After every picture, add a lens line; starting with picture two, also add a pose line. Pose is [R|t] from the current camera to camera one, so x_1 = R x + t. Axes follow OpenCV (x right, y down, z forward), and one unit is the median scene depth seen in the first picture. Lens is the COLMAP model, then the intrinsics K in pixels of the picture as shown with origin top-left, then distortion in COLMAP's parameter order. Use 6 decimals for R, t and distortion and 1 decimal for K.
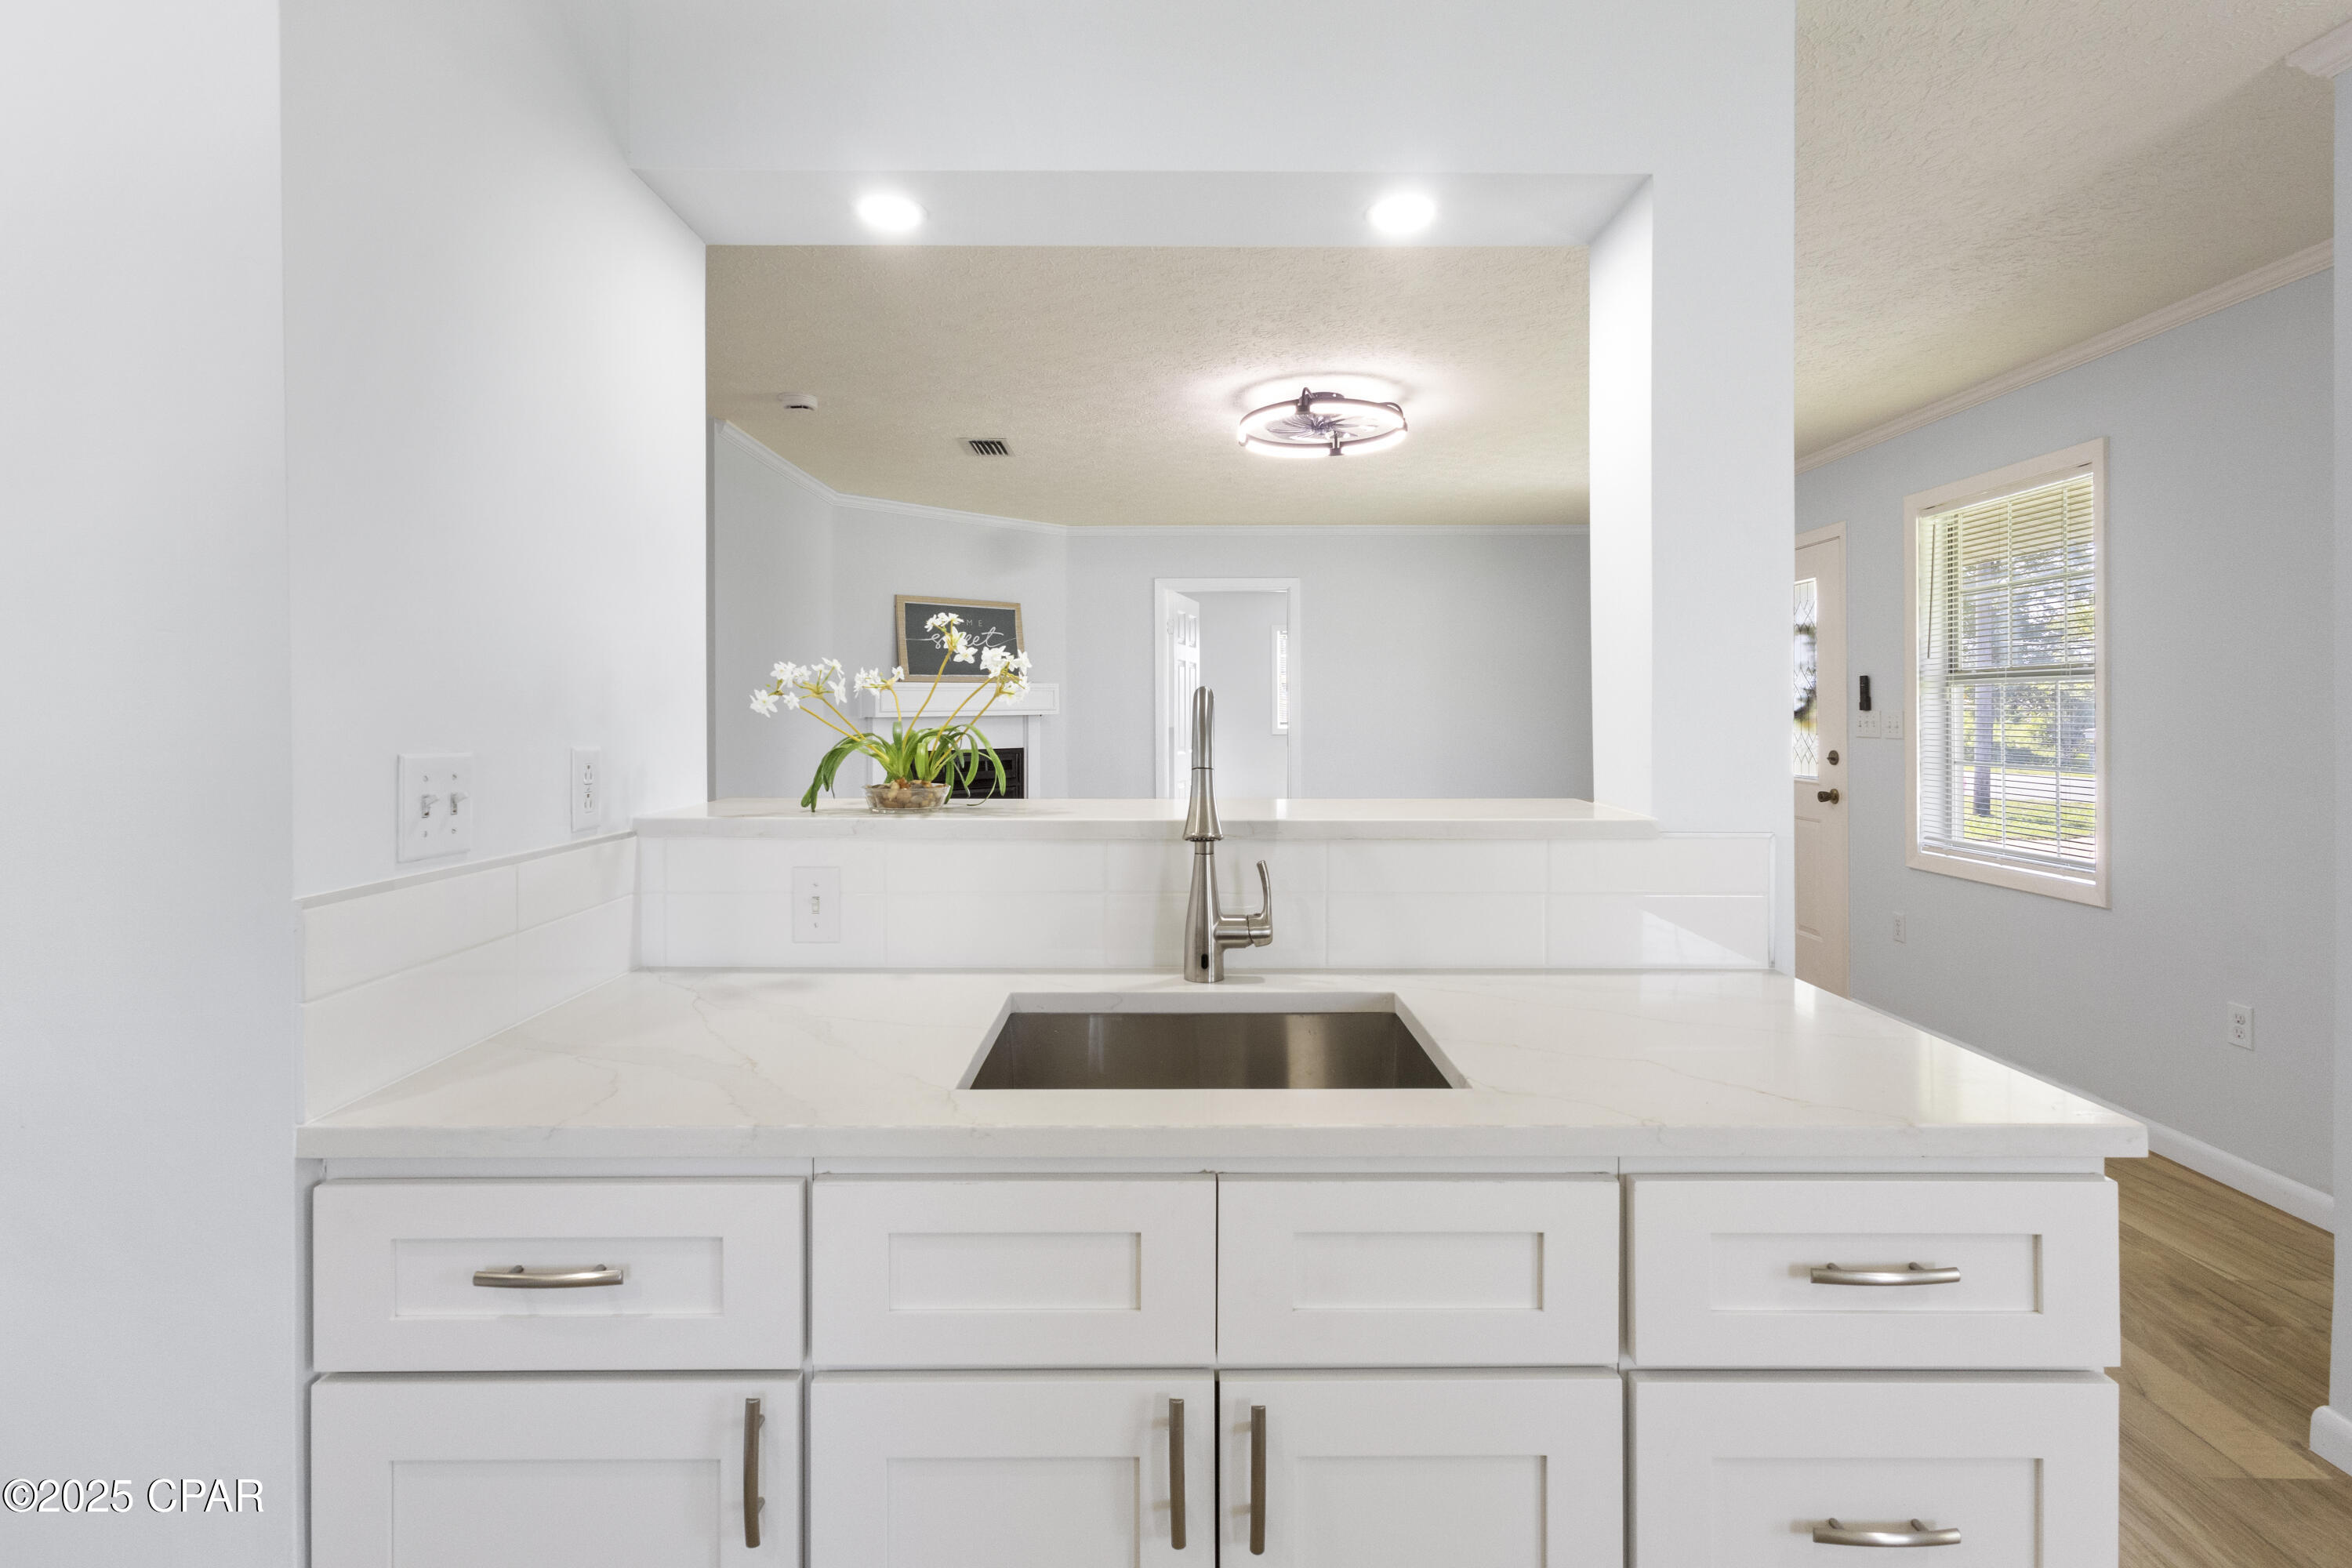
lens RADIAL K [[1108.1, 0, 1184.7], [0, 1108.1, 720.5], [0, 0, 1]] dist [0.001983, 0.000418]
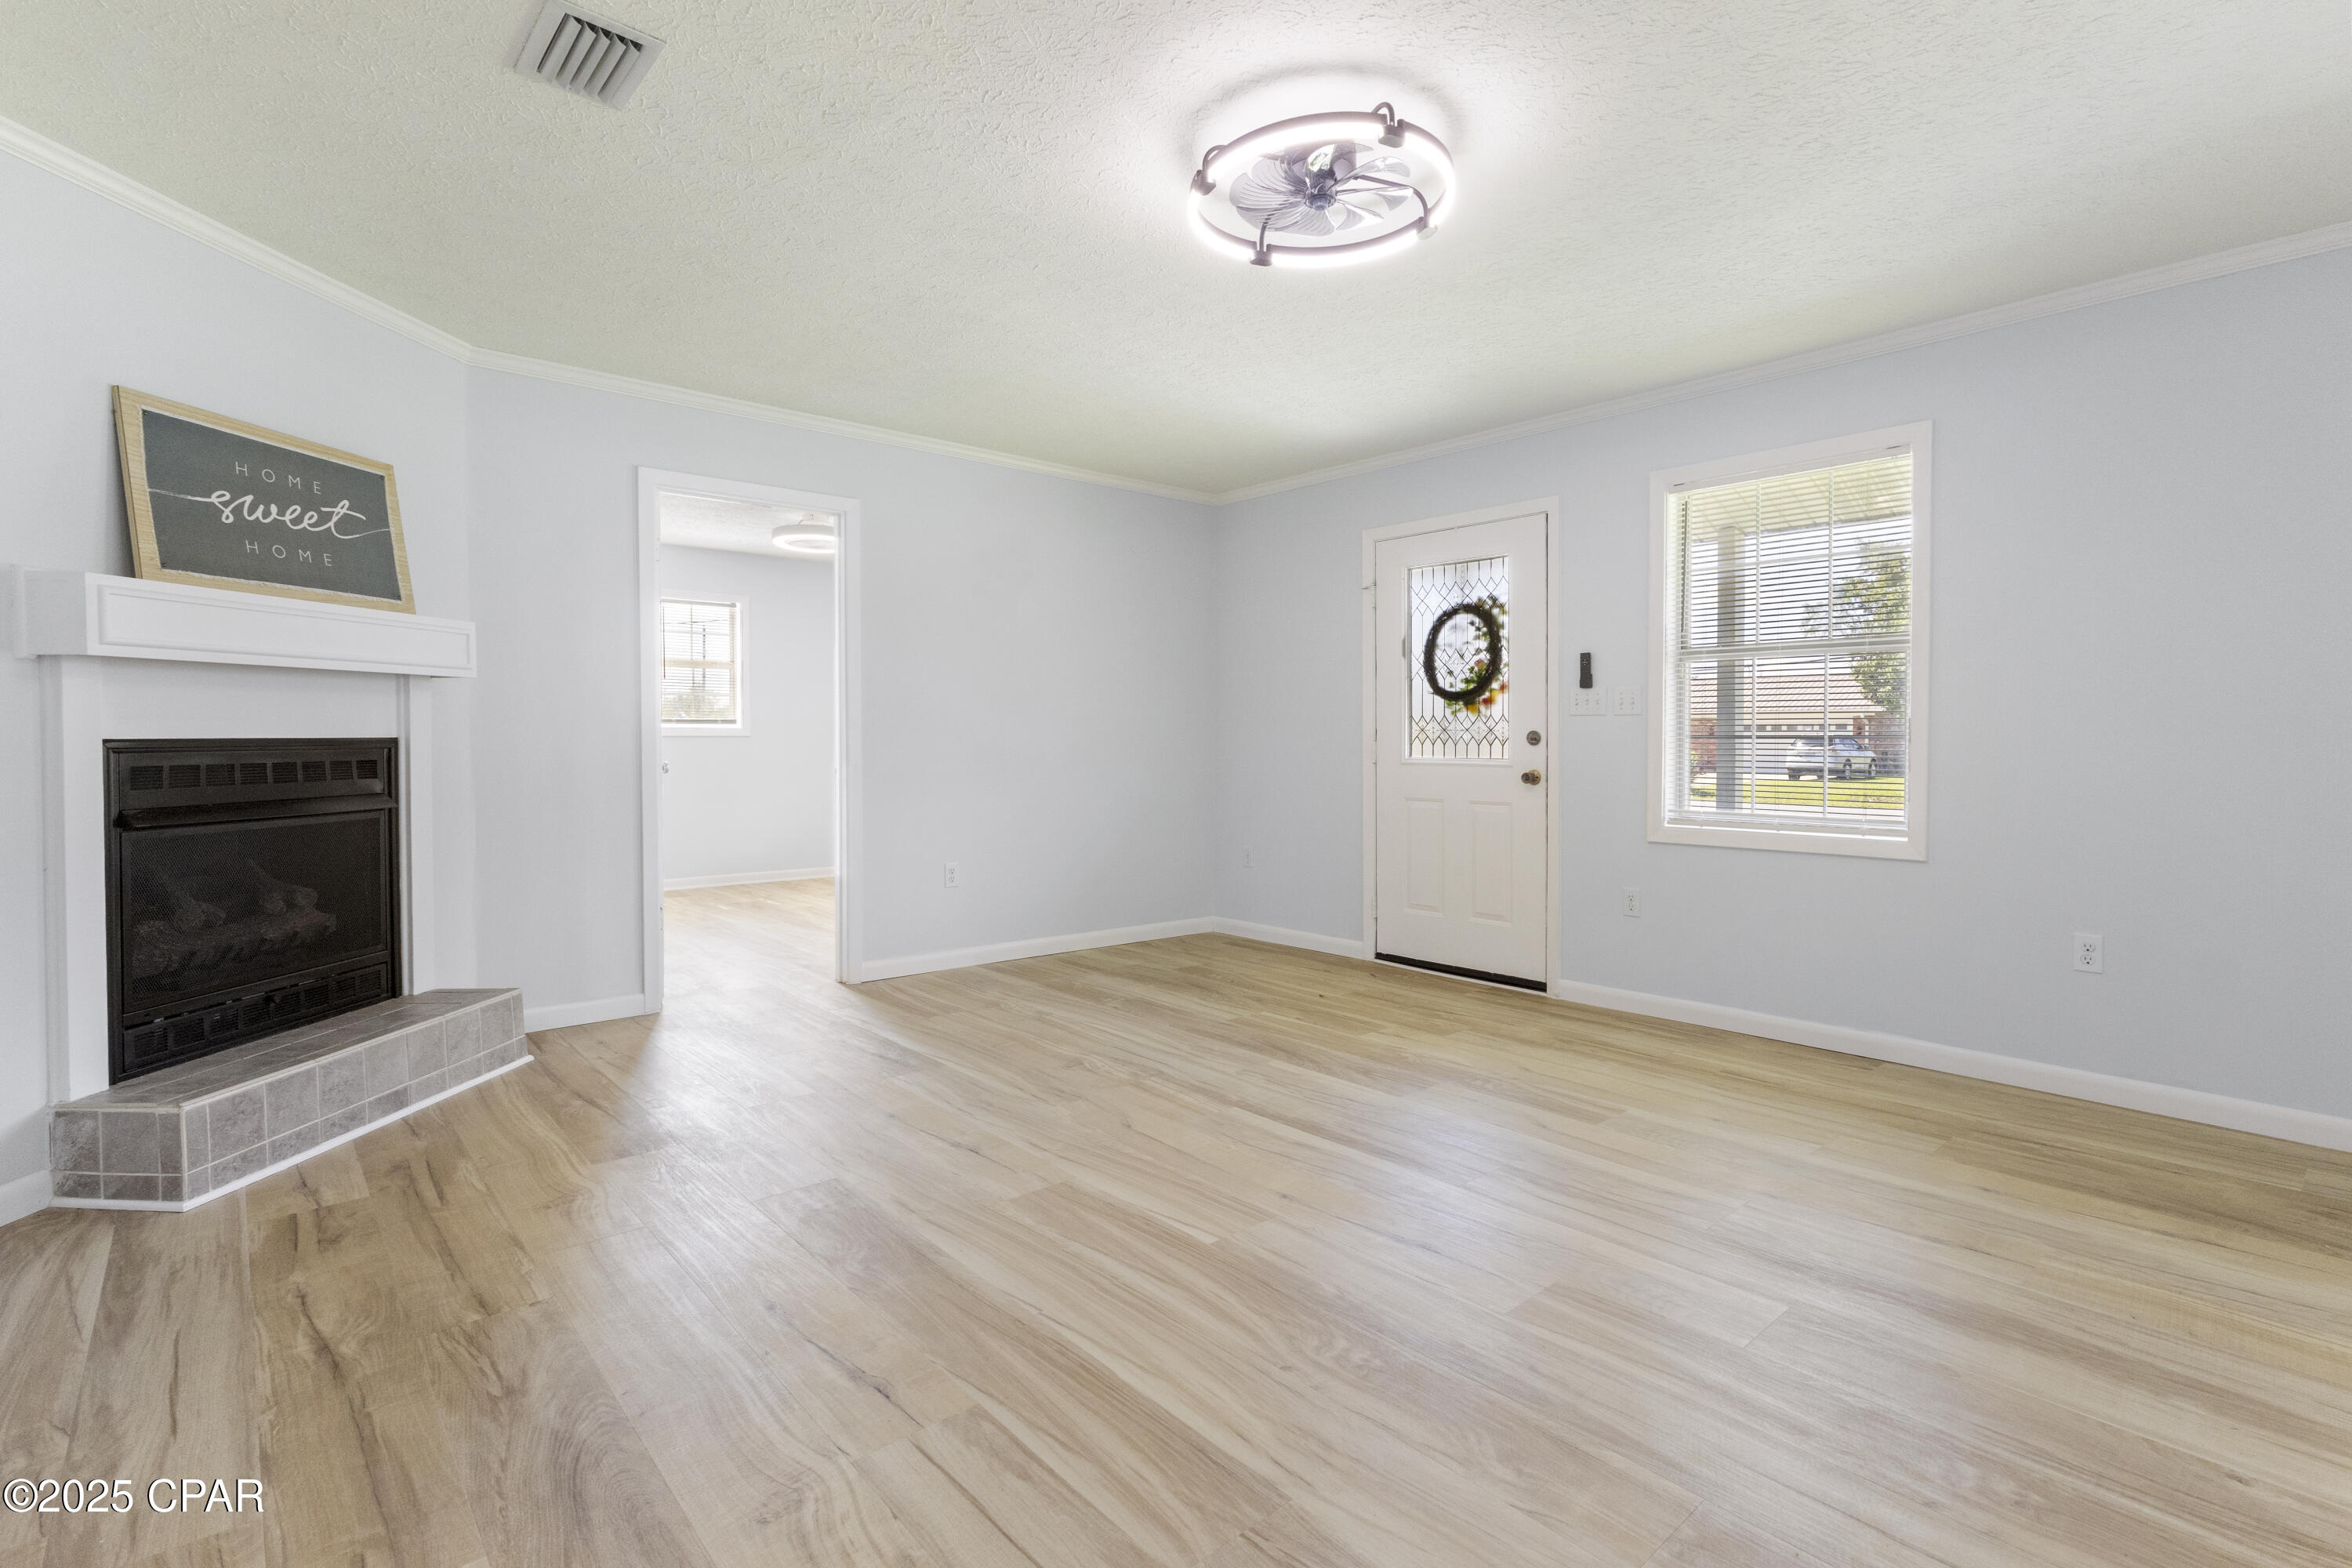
lens RADIAL K [[1092.9, 0, 1179.2], [0, 1092.9, 758.3], [0, 0, 1]] dist [0.004018, 0.000972]
pose [[0.752018, -0.008622, 0.659086, -0.401699], [0.000419, 0.999920, 0.012603, 0.054333], [-0.659142, -0.009202, 0.751962, 0.664140]]
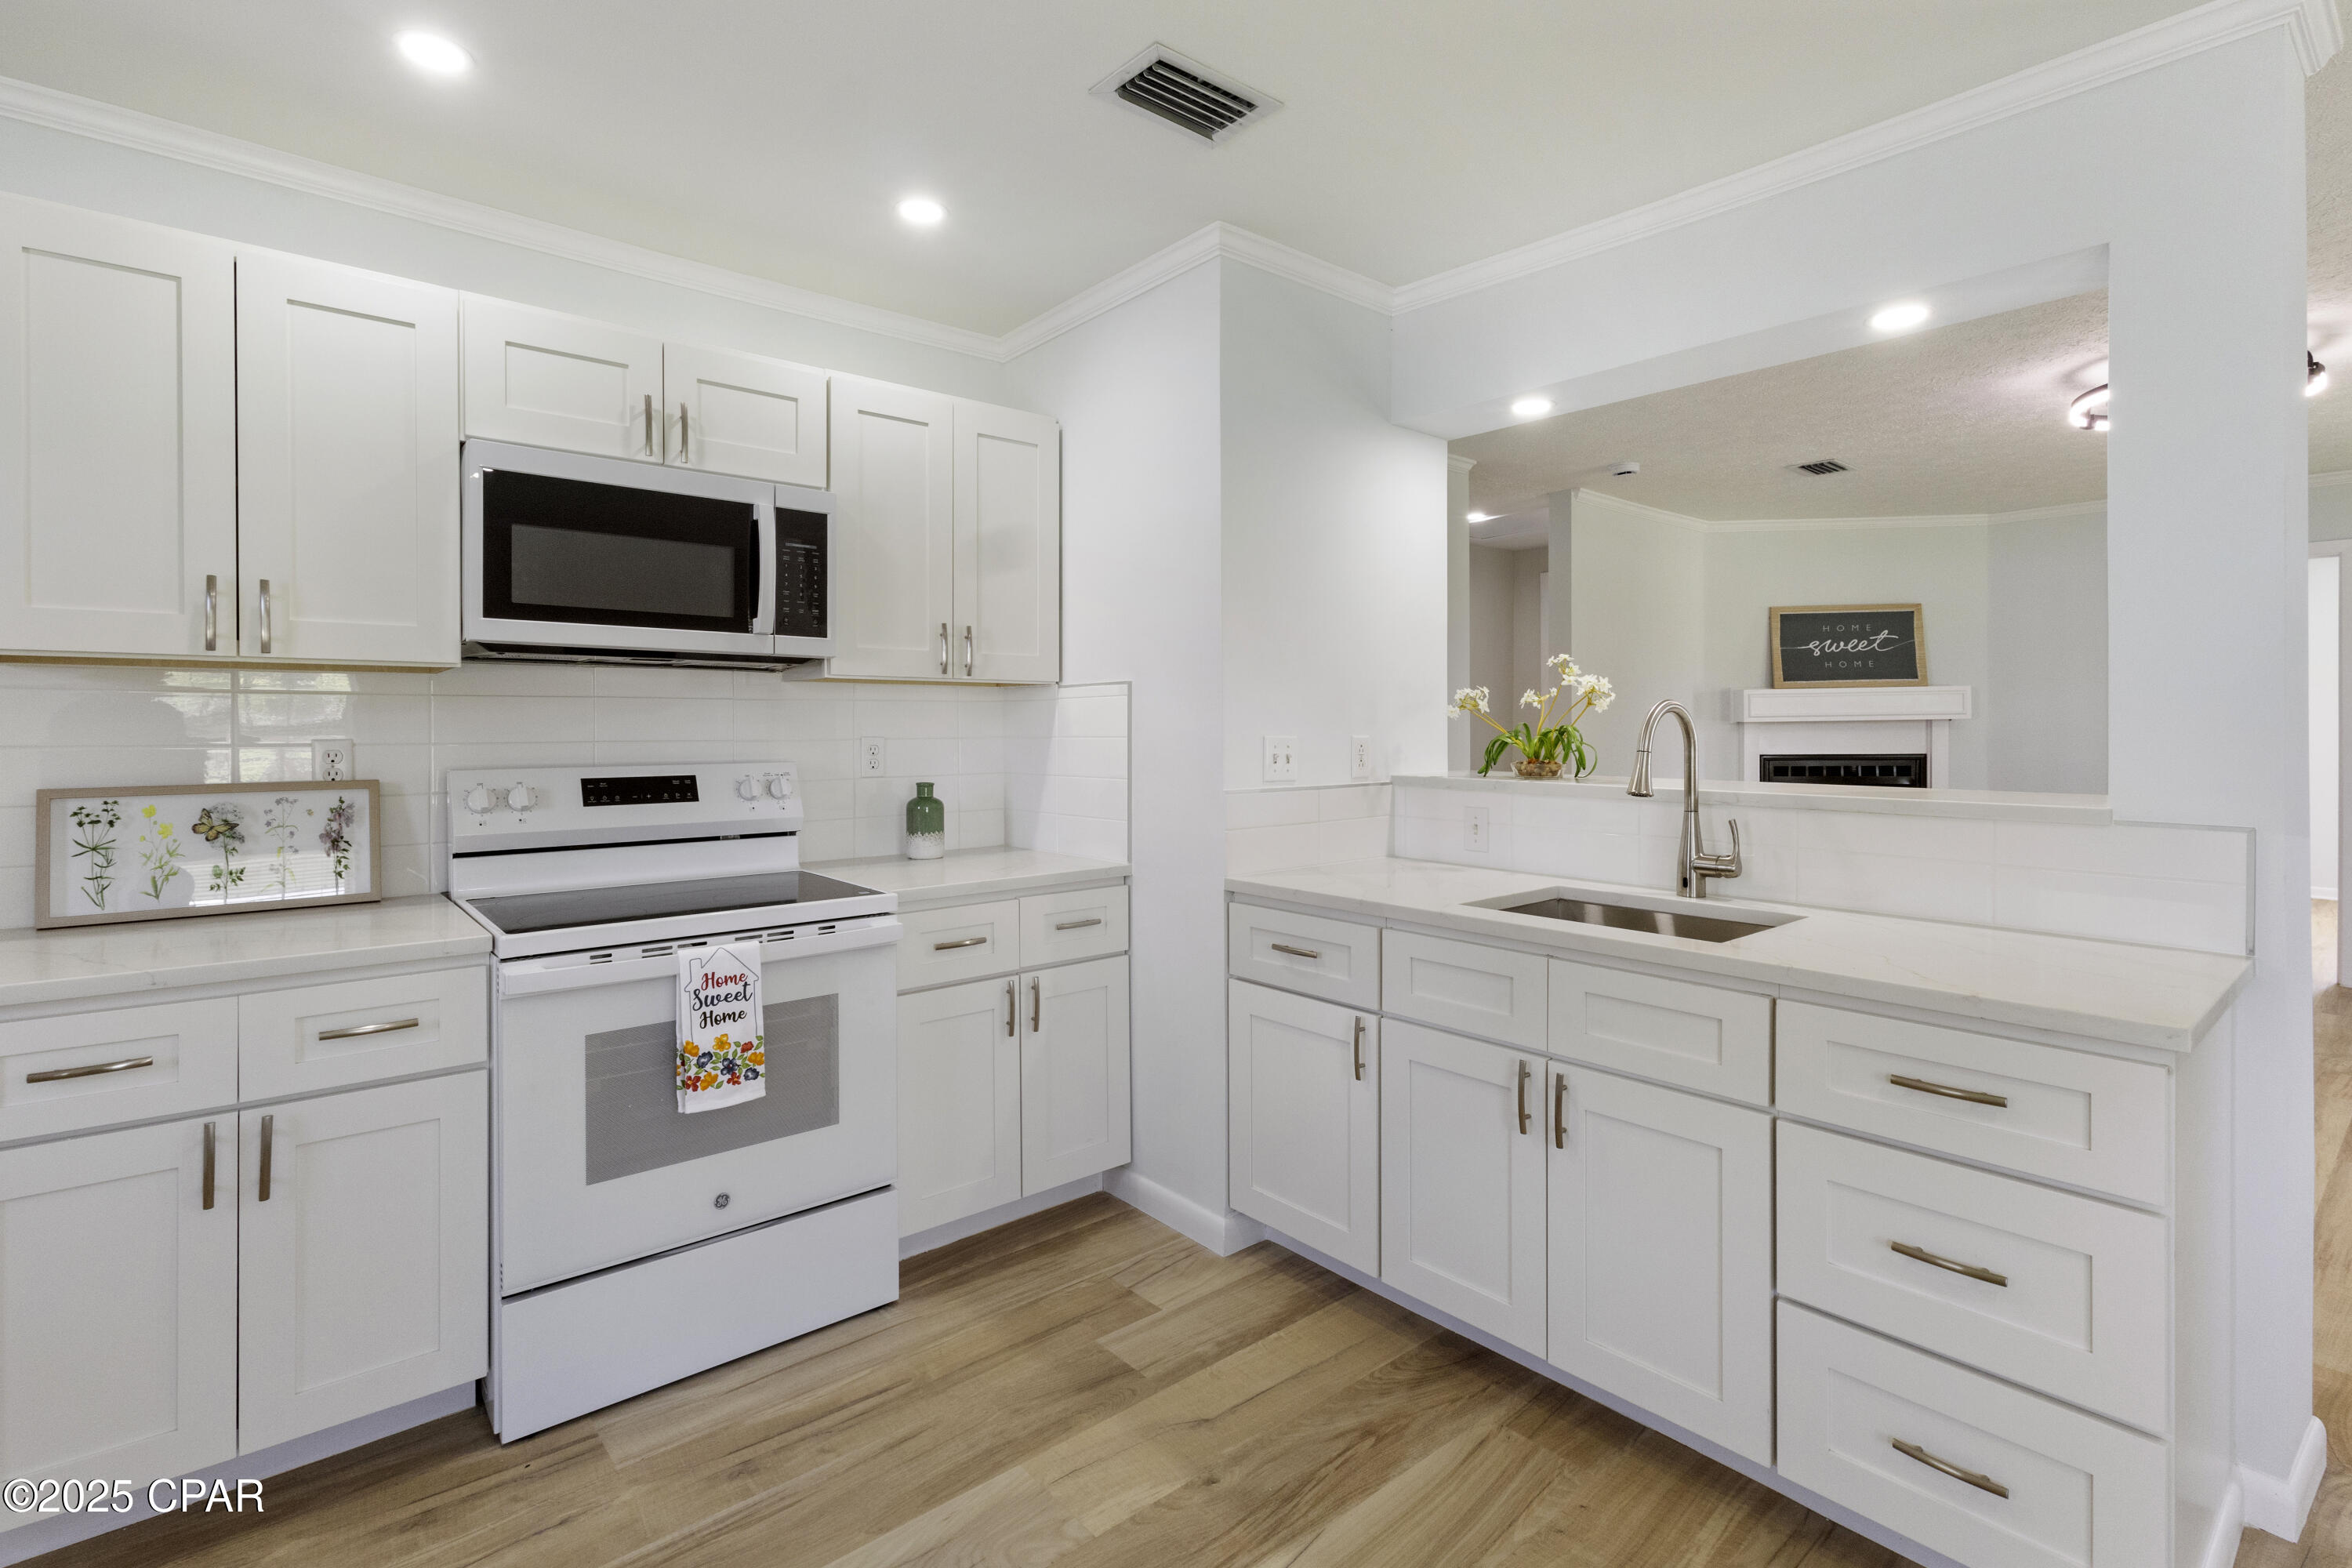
lens RADIAL K [[1105.8, 0, 1166.4], [0, 1105.8, 727.0], [0, 0, 1]] dist [0.001780, 0.001442]
pose [[0.640445, 0.002555, -0.768000, 0.321431], [-0.002030, 0.999997, 0.001635, 0.002361], [0.768001, 0.000512, 0.640448, -0.223482]]
